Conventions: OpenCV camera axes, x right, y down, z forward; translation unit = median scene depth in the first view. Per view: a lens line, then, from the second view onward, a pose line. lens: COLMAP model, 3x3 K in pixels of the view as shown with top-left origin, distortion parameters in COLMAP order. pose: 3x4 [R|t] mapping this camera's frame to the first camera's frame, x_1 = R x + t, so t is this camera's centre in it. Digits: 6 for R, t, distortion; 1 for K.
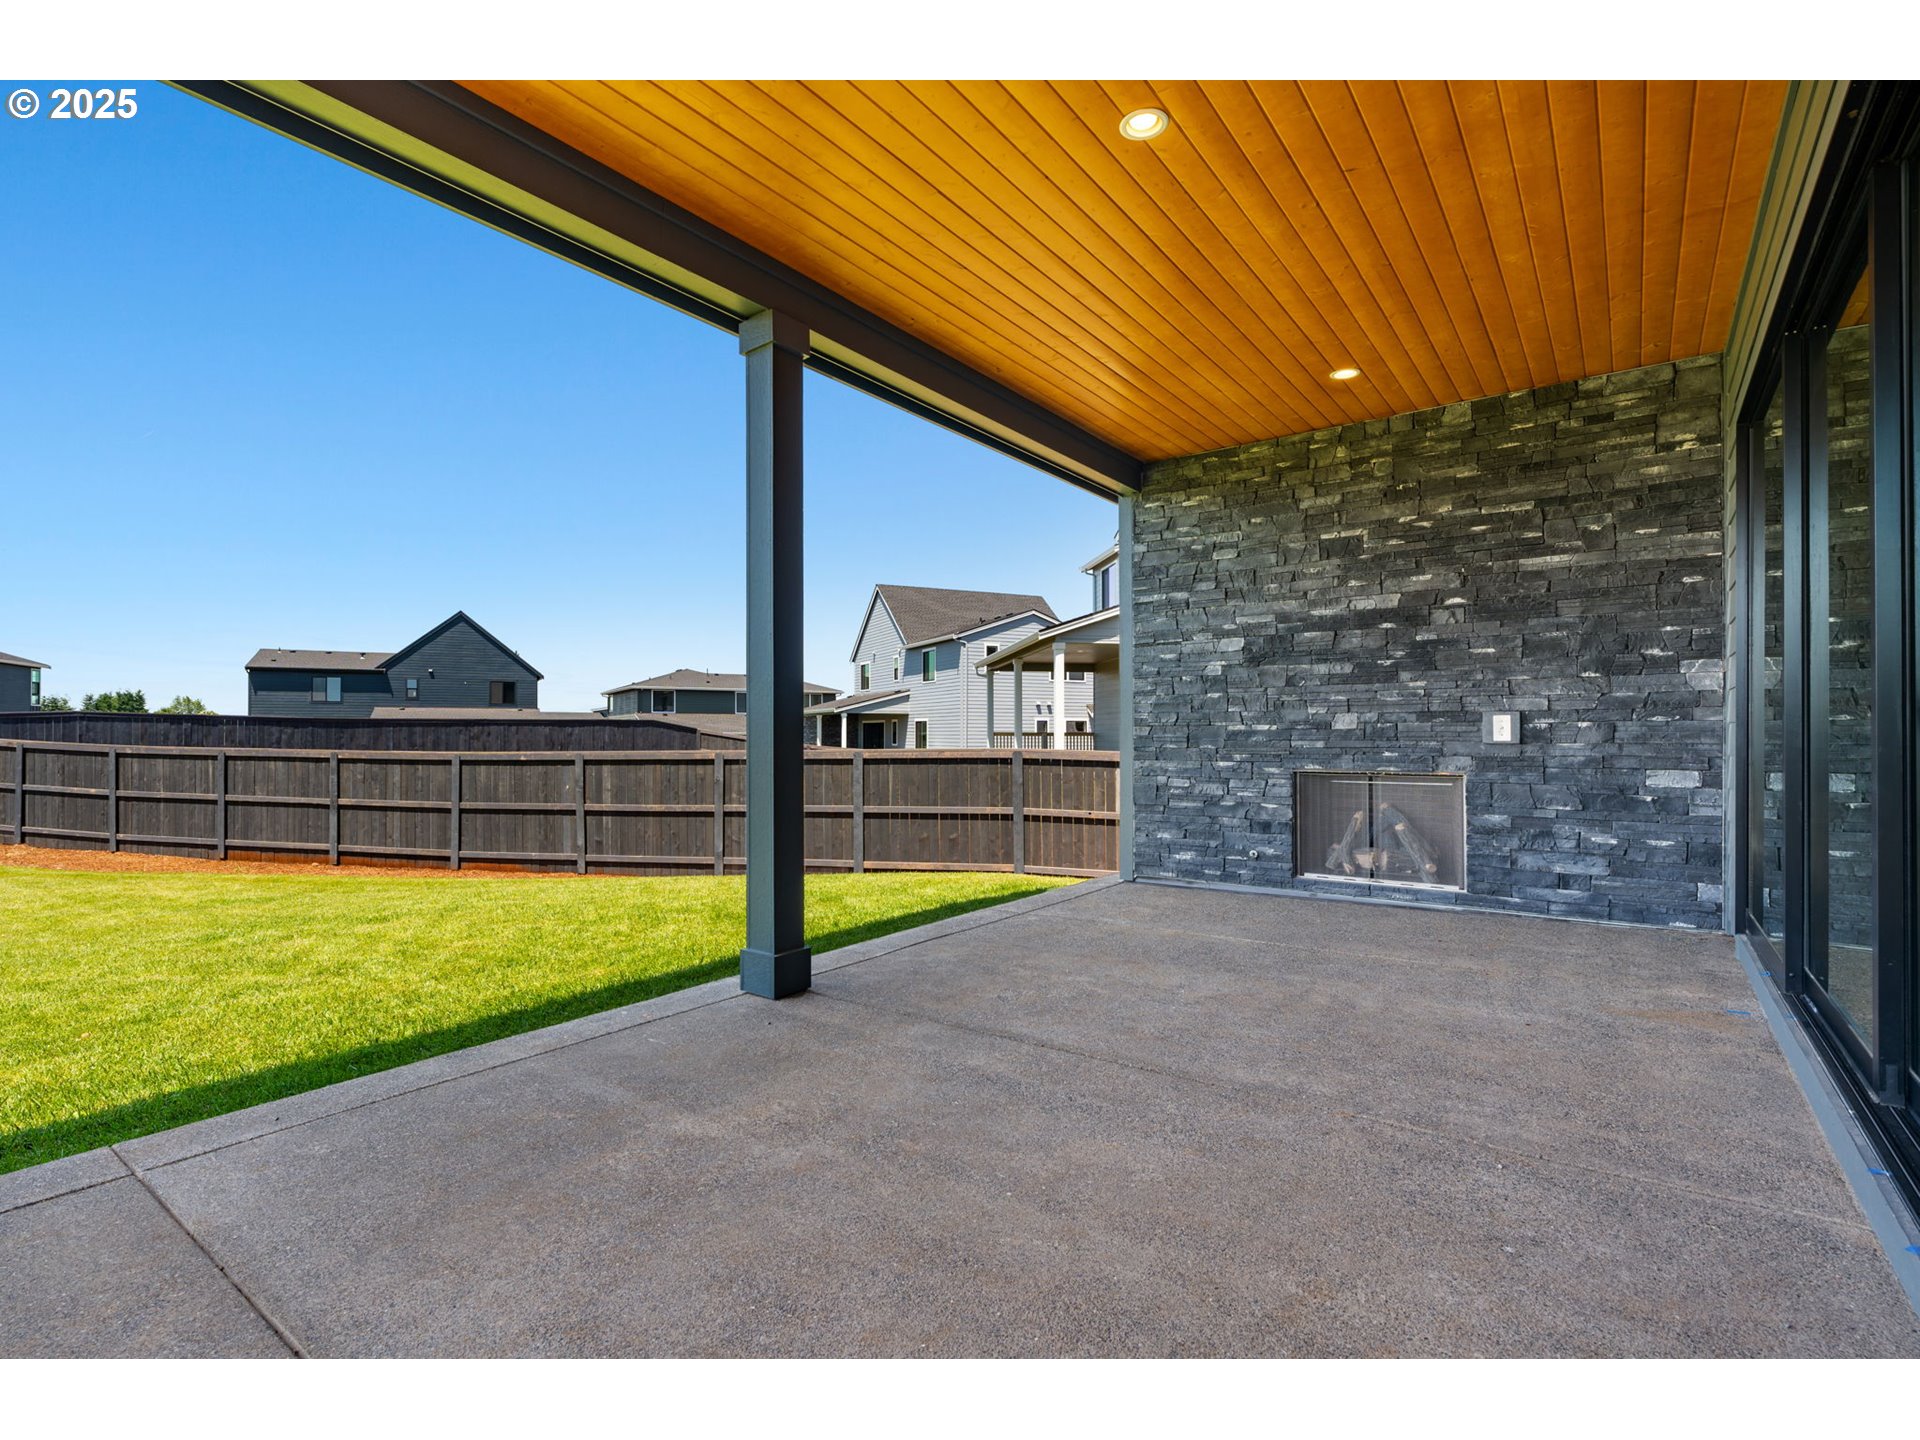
lens RADIAL K [[866.9, 0, 933.8], [0, 866.9, 745.5], [0, 0, 1]] dist [-0.009503, 0.003877]
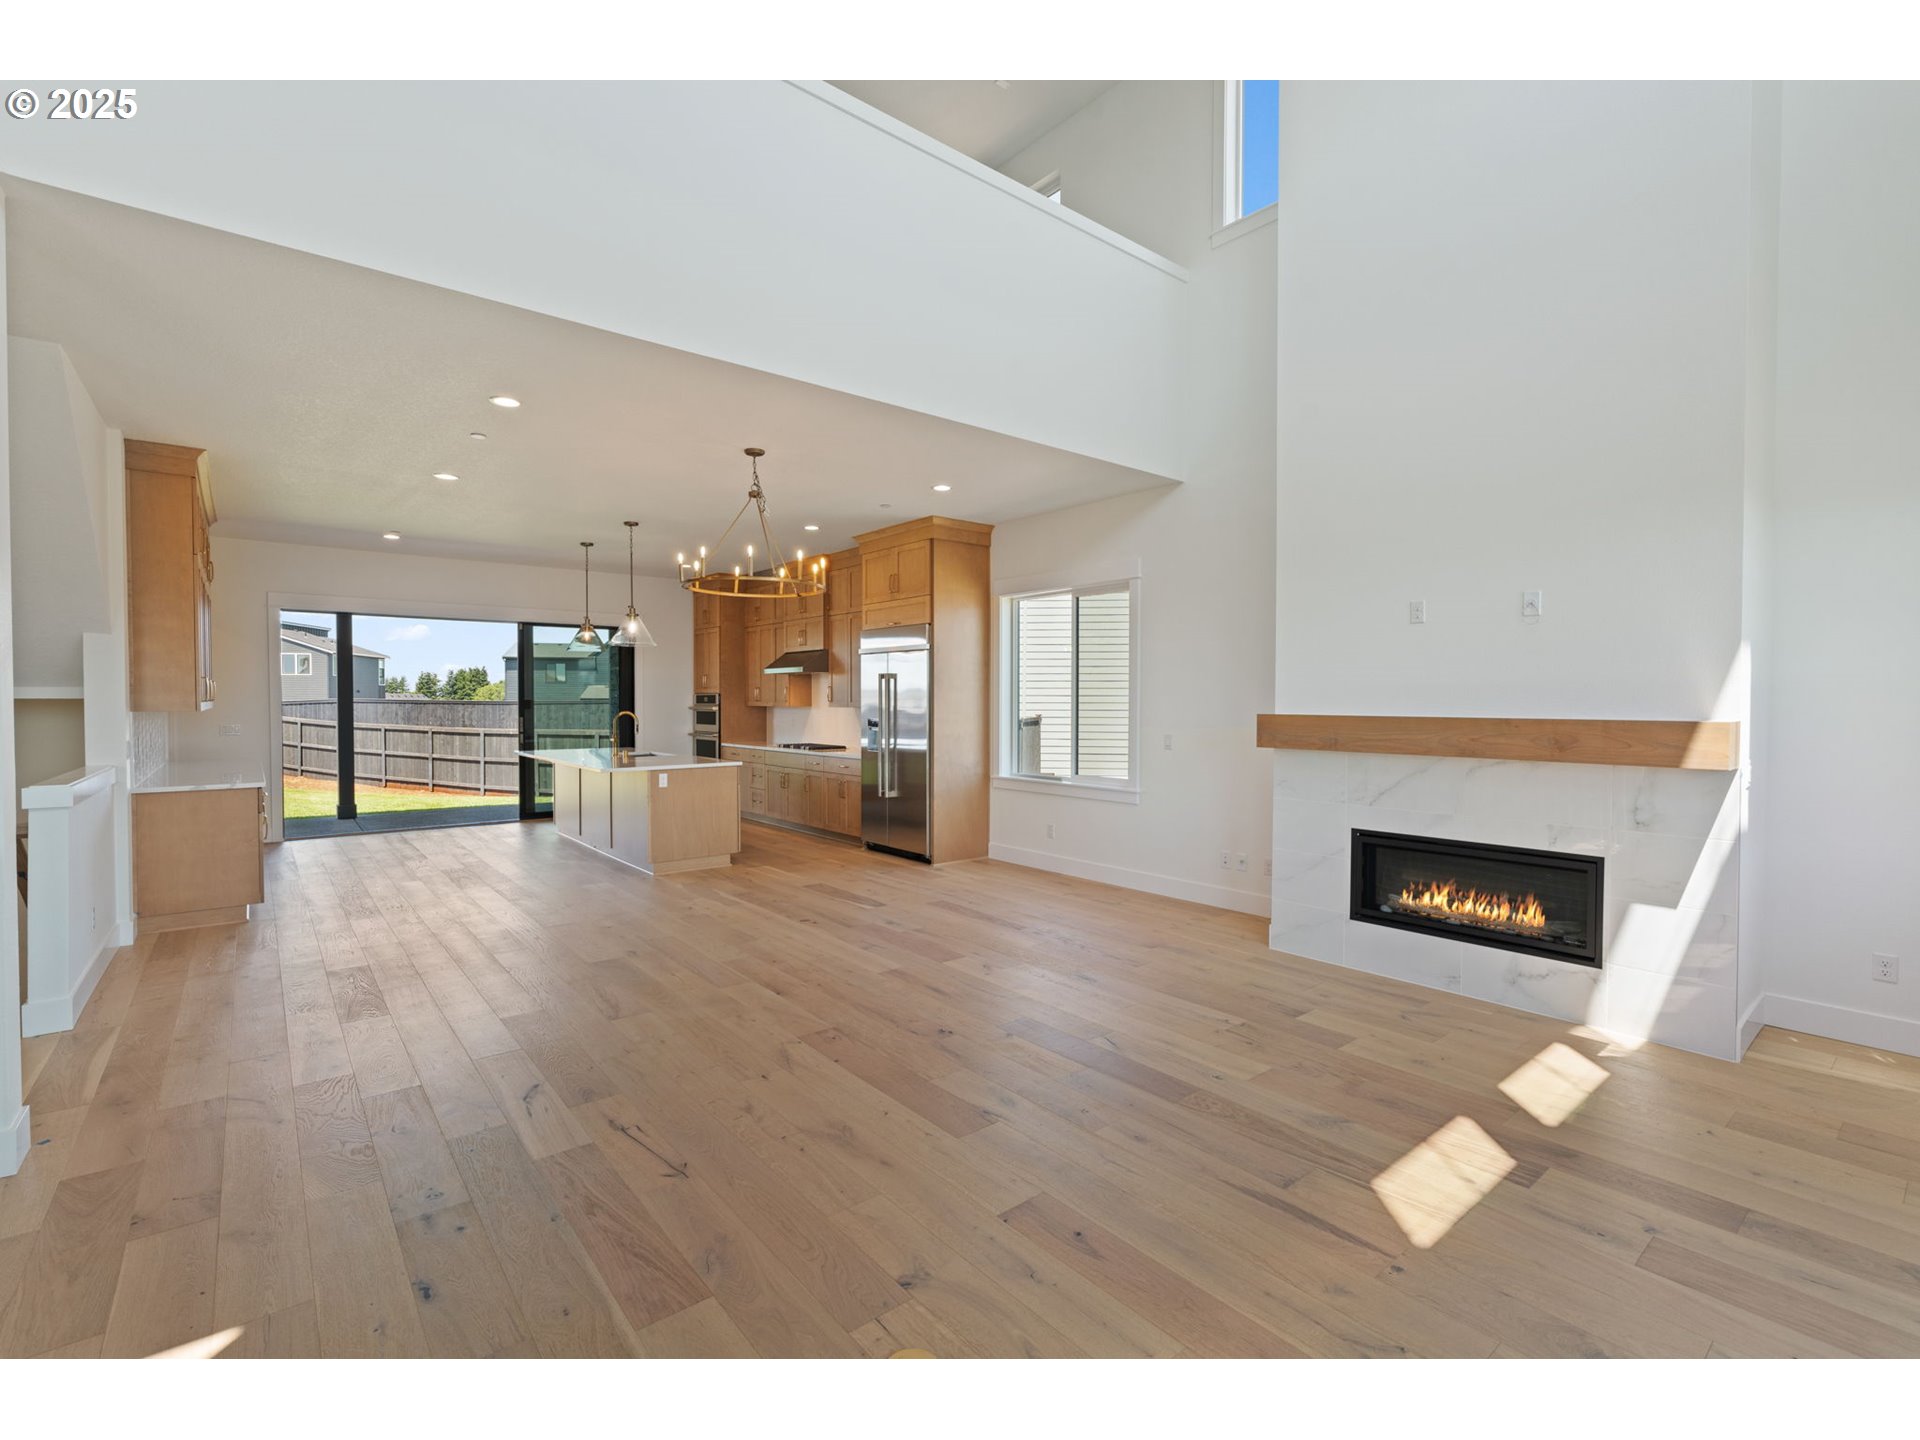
lens RADIAL K [[866.9, 0, 948.3], [0, 866.9, 719.8], [0, 0, 1]] dist [-0.009503, 0.003877]
pose [[0.961987, 0.008707, -0.272956, 0.883249], [-0.005048, 0.999888, 0.014104, -0.042456], [0.273048, -0.012190, 0.961923, -0.451193]]
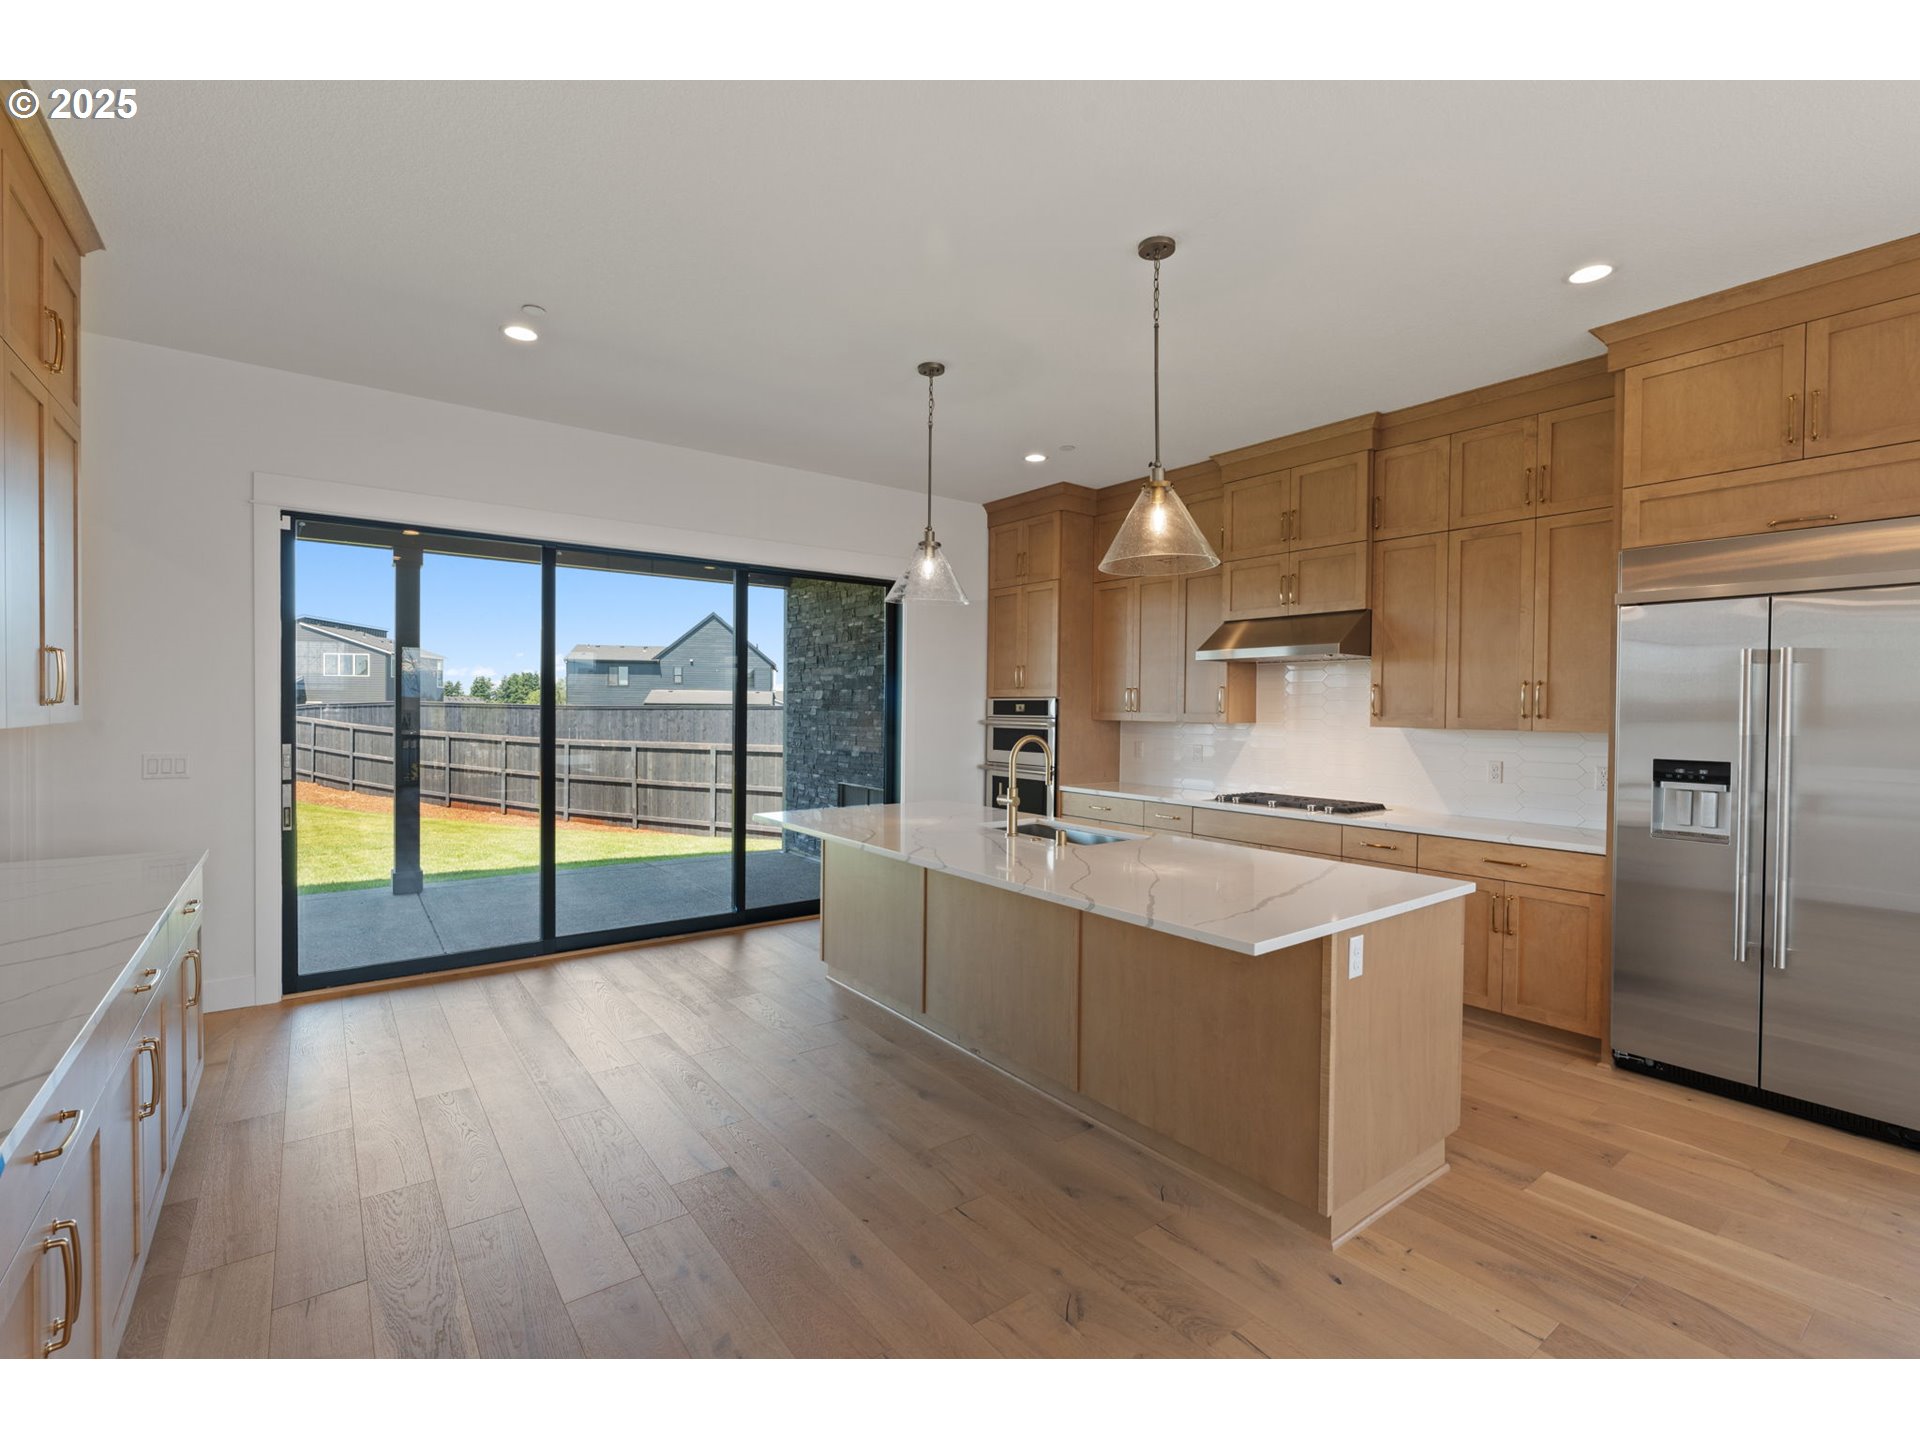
lens RADIAL K [[866.9, 0, 958.6], [0, 866.9, 725.0], [0, 0, 1]] dist [-0.009503, 0.003877]
pose [[0.950823, 0.018361, -0.309190, 0.538689], [-0.015868, 0.999818, 0.010577, -0.044257], [0.309328, -0.005151, 0.950941, -0.172199]]
